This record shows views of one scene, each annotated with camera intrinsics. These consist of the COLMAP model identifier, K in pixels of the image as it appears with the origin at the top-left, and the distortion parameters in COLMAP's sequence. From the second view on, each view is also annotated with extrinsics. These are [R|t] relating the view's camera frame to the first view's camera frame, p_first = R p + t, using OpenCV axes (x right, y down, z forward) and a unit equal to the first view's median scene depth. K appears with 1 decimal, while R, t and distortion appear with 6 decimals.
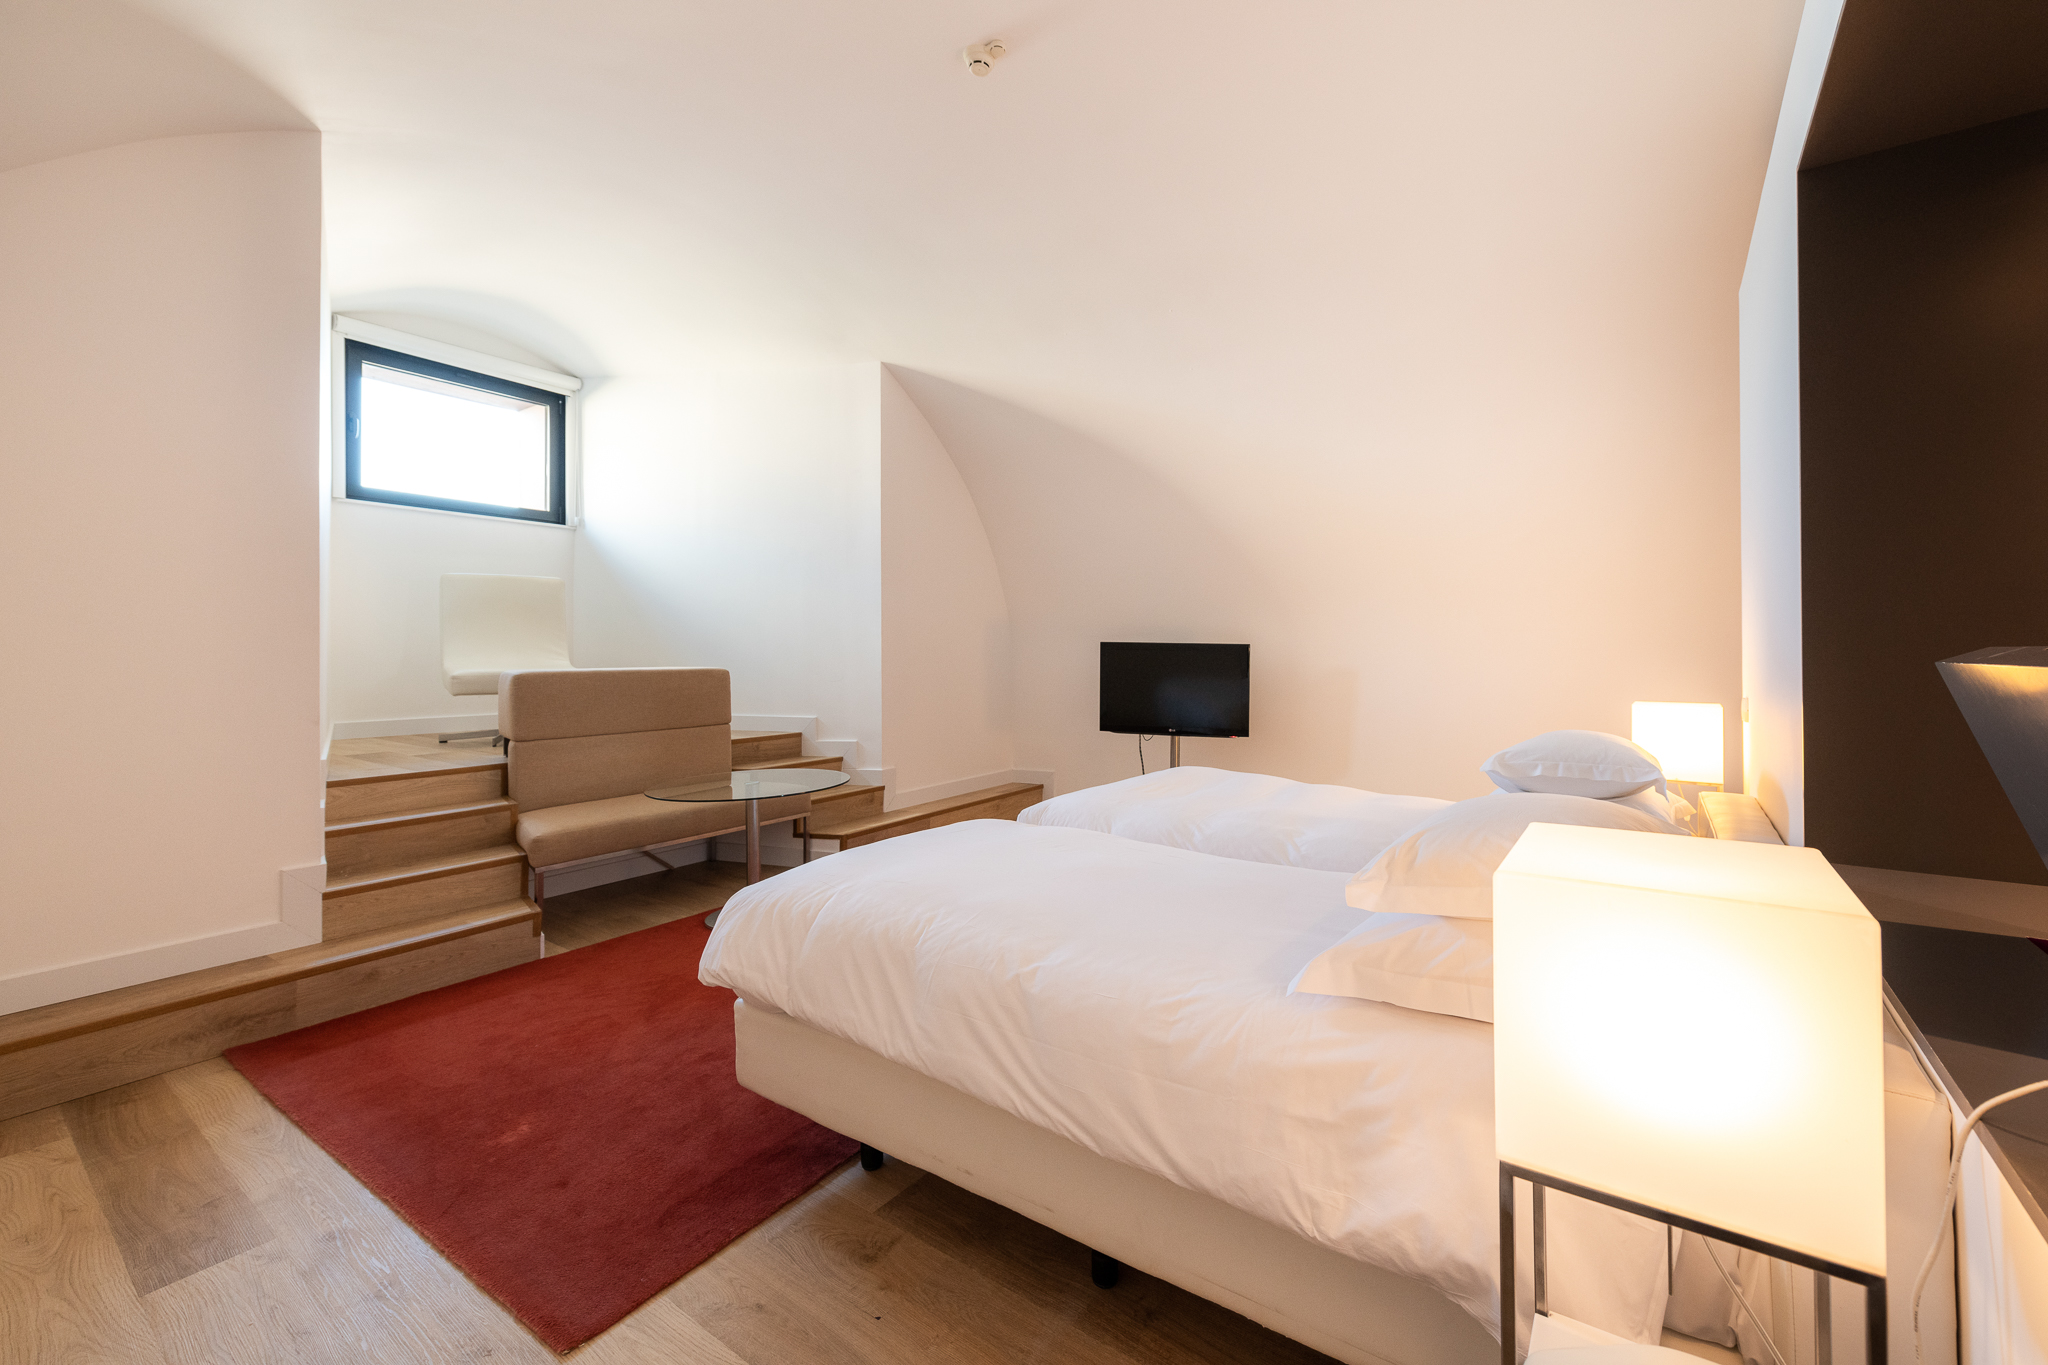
lens RADIAL K [[811.0, 0, 1060.6], [0, 811.0, 643.7], [0, 0, 1]] dist [0.009287, -0.003239]
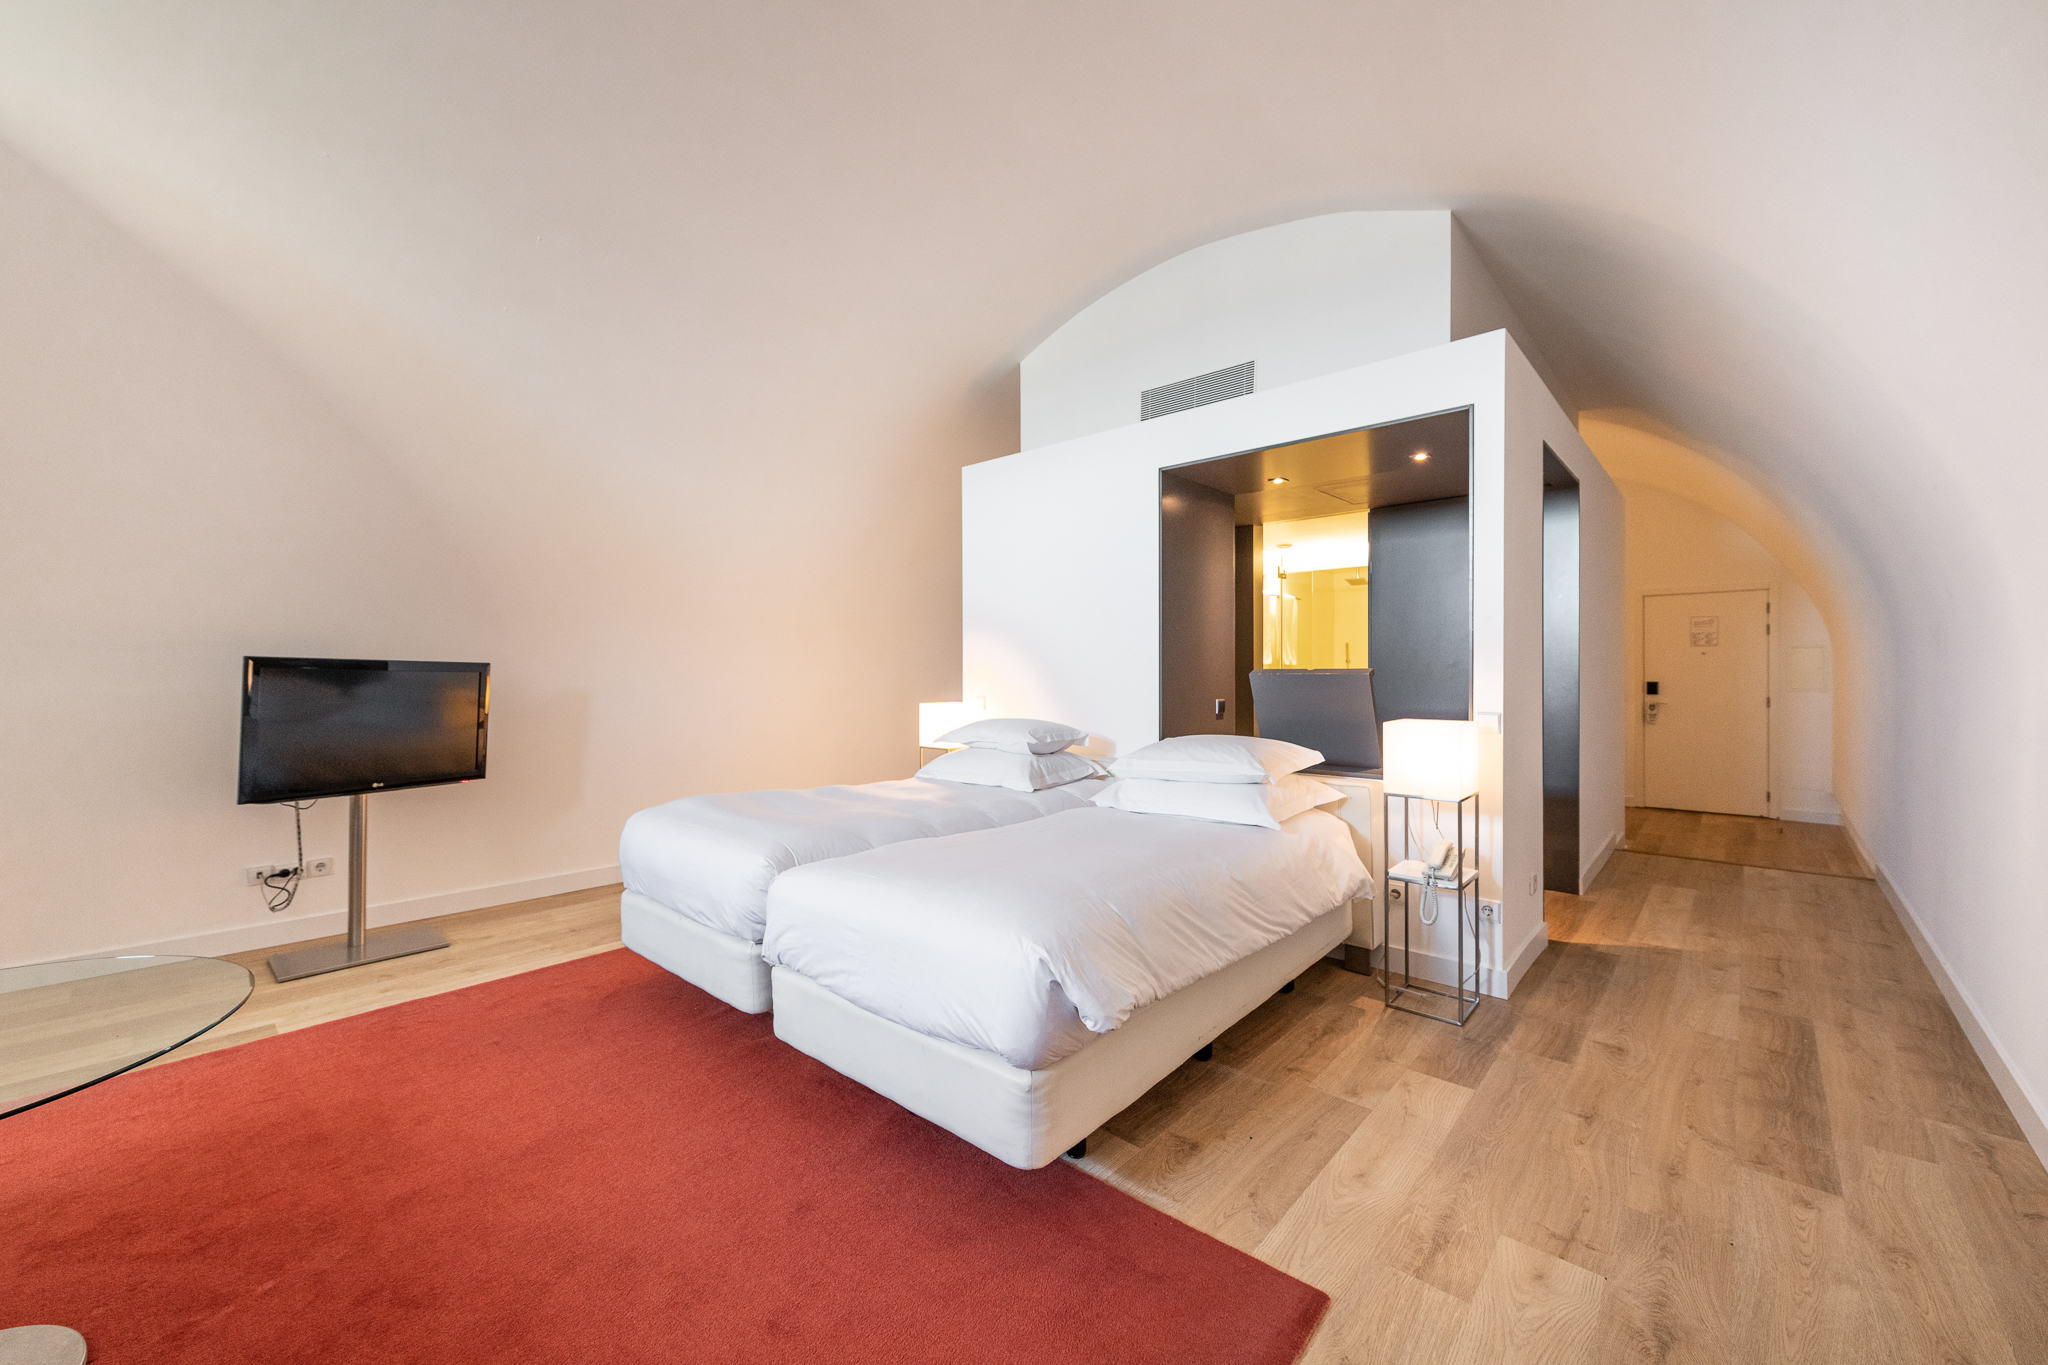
lens RADIAL K [[811.0, 0, 1036.4], [0, 811.0, 683.0], [0, 0, 1]] dist [0.009287, -0.003239]
pose [[0.105966, -0.004003, 0.994362, -1.569423], [-0.010317, 0.999934, 0.005125, 0.035032], [-0.994316, -0.010802, 0.105918, 1.161508]]
